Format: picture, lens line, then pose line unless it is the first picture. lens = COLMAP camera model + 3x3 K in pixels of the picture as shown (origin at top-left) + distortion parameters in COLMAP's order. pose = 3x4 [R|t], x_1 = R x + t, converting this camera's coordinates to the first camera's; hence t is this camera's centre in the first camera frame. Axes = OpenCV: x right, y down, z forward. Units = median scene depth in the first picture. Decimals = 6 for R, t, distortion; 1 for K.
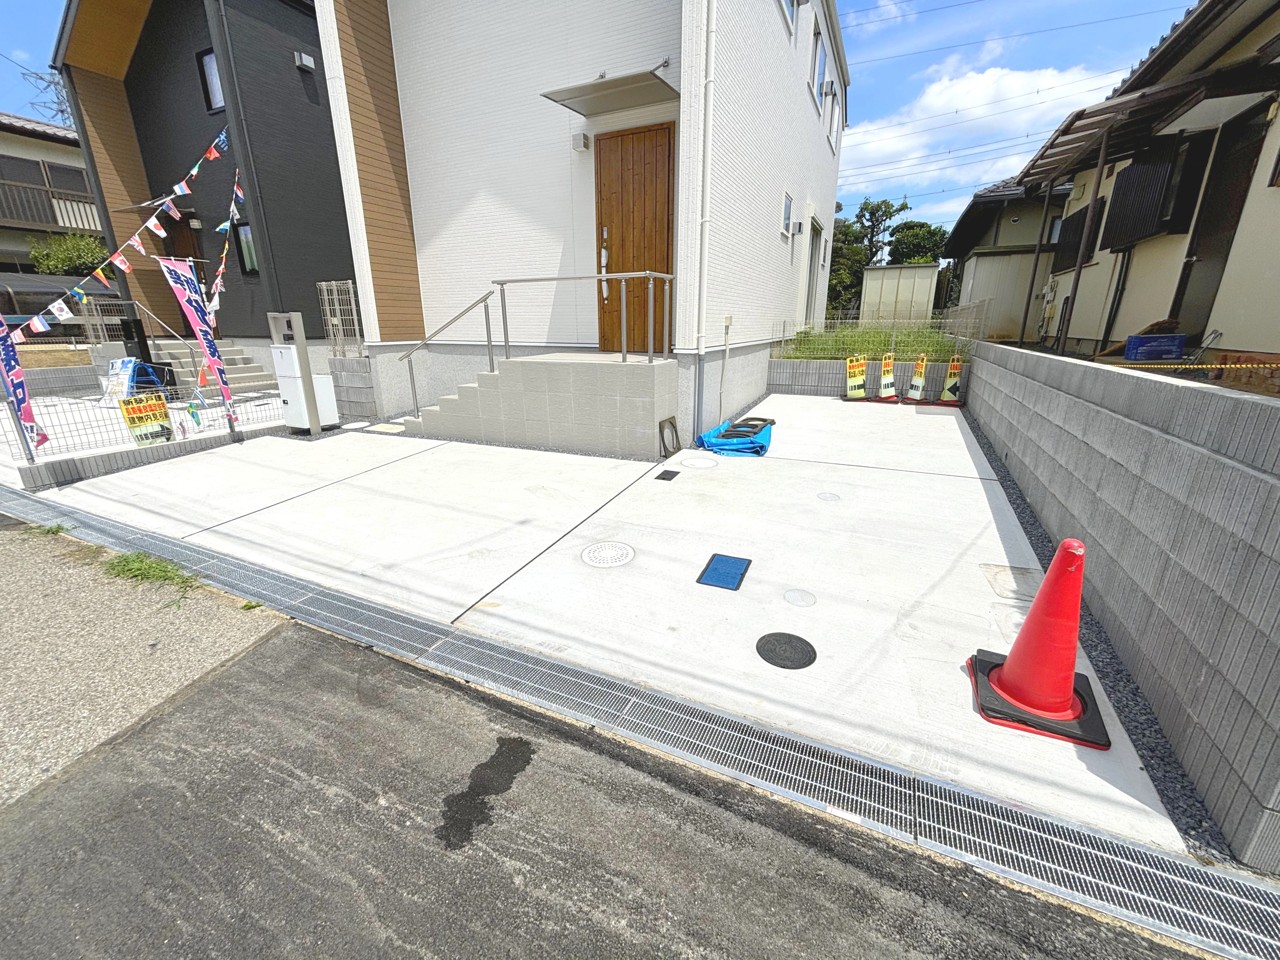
lens RADIAL K [[516.5, 0, 639.3], [0, 516.5, 479.1], [0, 0, 1]] dist [-0.002061, 0.001236]
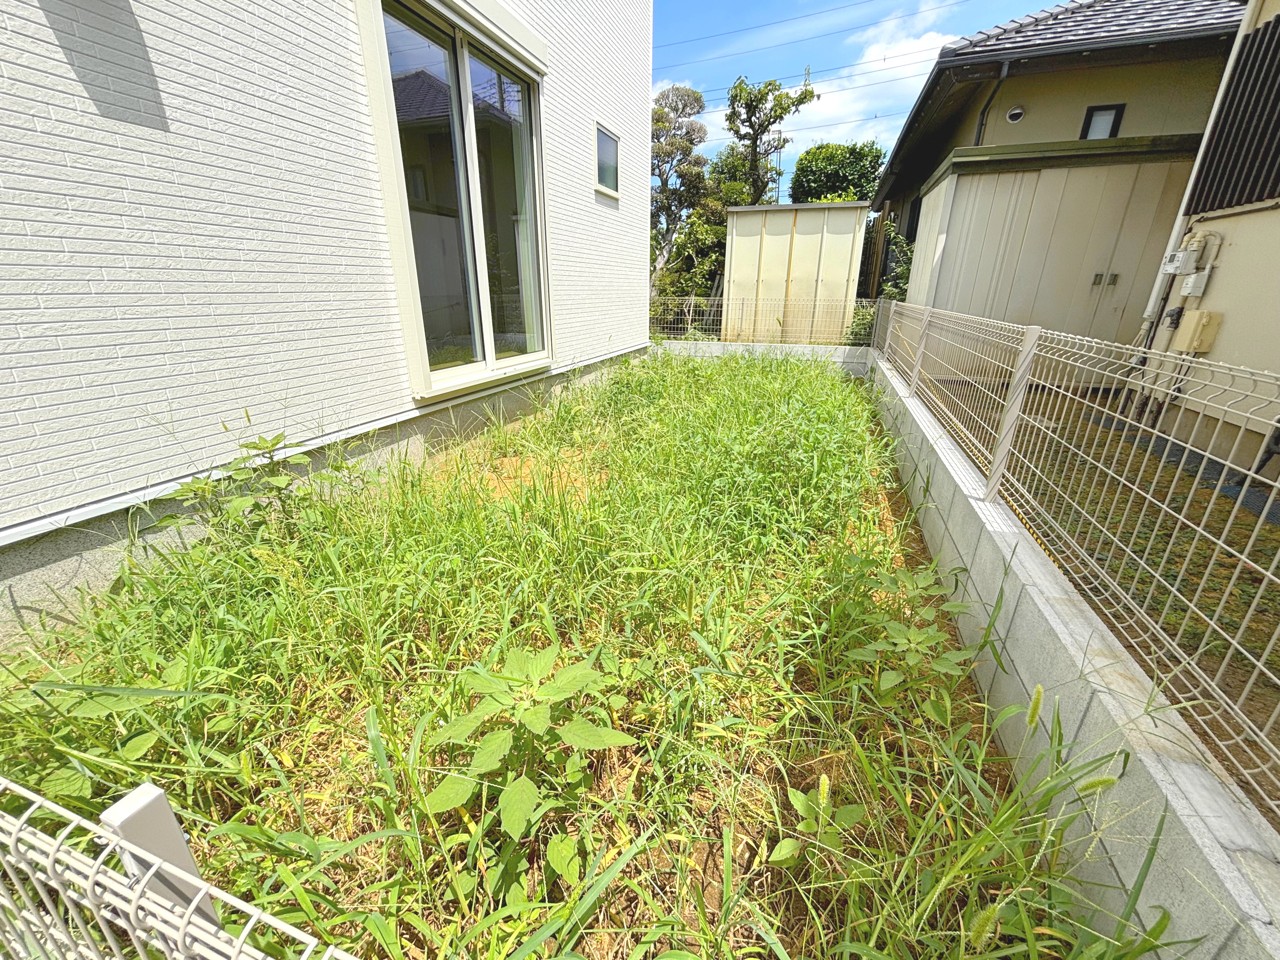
lens RADIAL K [[516.5, 0, 637.2], [0, 516.5, 484.9], [0, 0, 1]] dist [-0.002061, 0.001236]
pose [[0.994090, -0.032544, 0.103567, 1.095308], [0.025314, 0.997199, 0.070380, -0.689386], [-0.105568, -0.067343, 0.992129, 1.877414]]
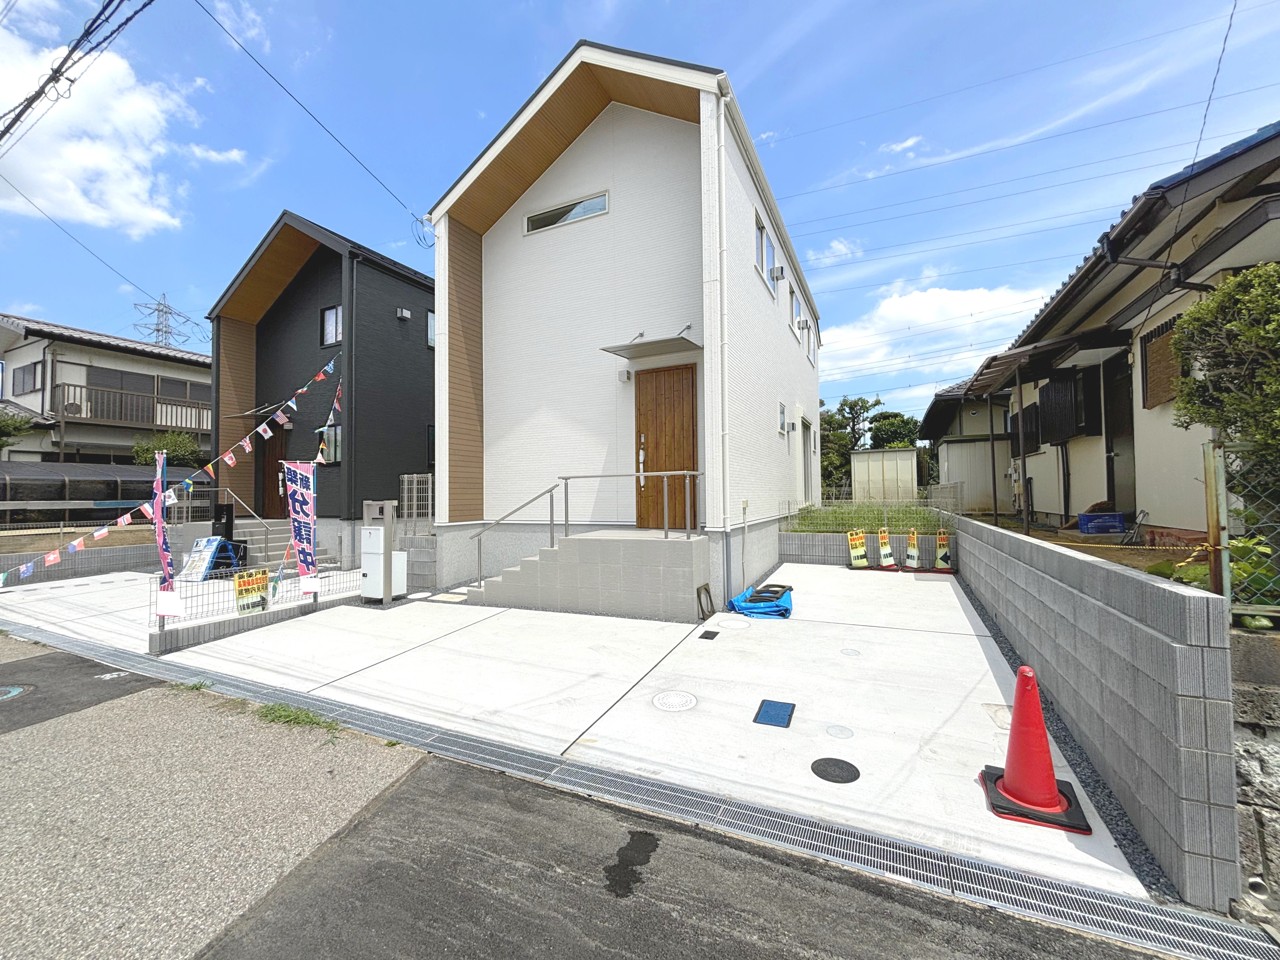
lens RADIAL K [[516.5, 0, 639.2], [0, 516.5, 475.2], [0, 0, 1]] dist [-0.002061, 0.001236]
pose [[0.999946, -0.009583, -0.003944, -0.109260], [0.007781, 0.945638, -0.325128, 0.032488], [0.006845, 0.325080, 0.945662, -0.256715]]
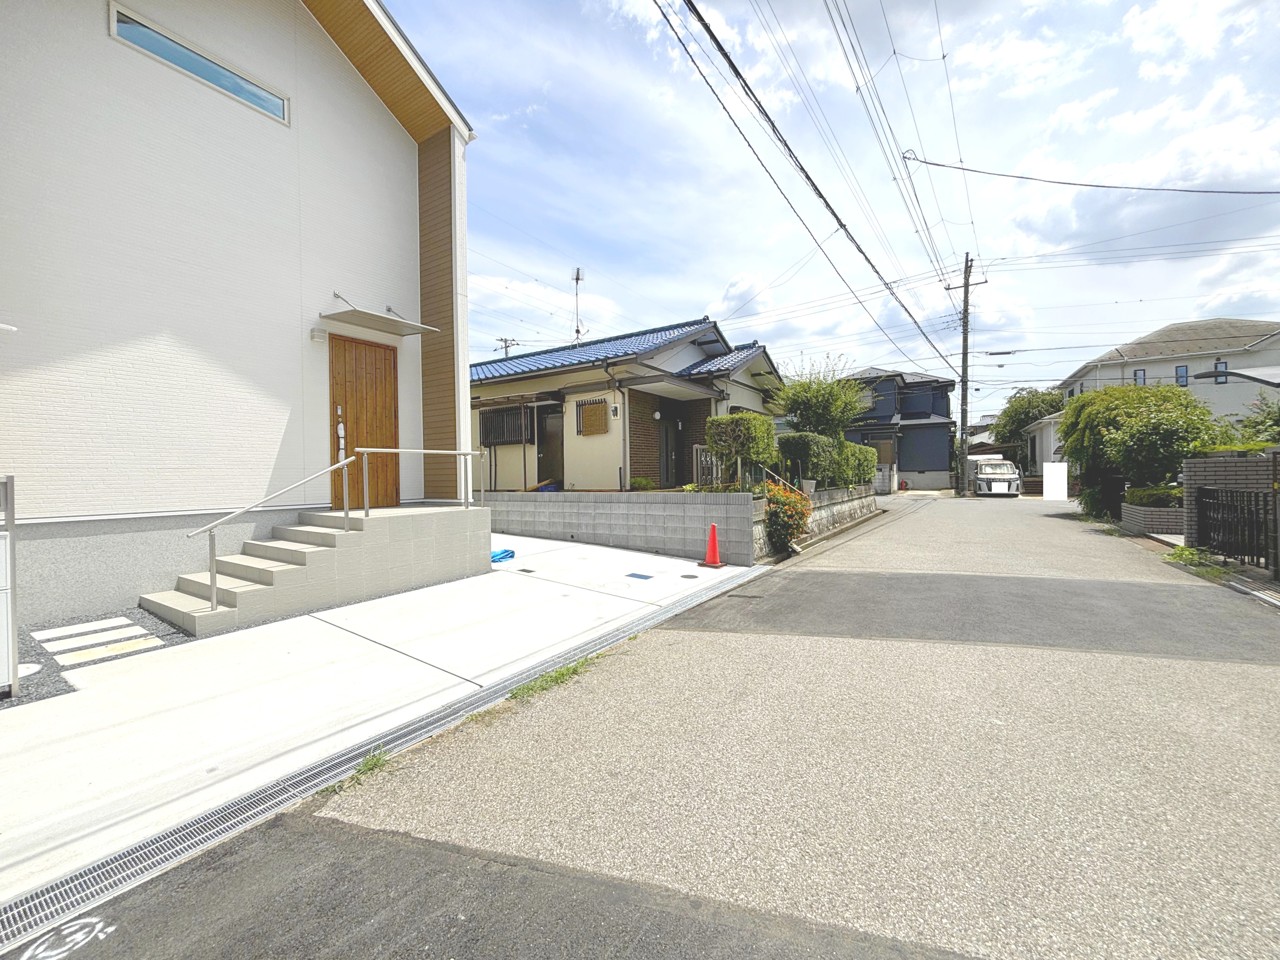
lens RADIAL K [[516.5, 0, 635.4], [0, 516.5, 475.8], [0, 0, 1]] dist [-0.002061, 0.001236]
pose [[0.140306, -0.002394, 0.990105, -1.733263], [0.303164, 0.952071, -0.040658, -0.139559], [-0.942553, 0.305869, 0.134307, 0.415081]]
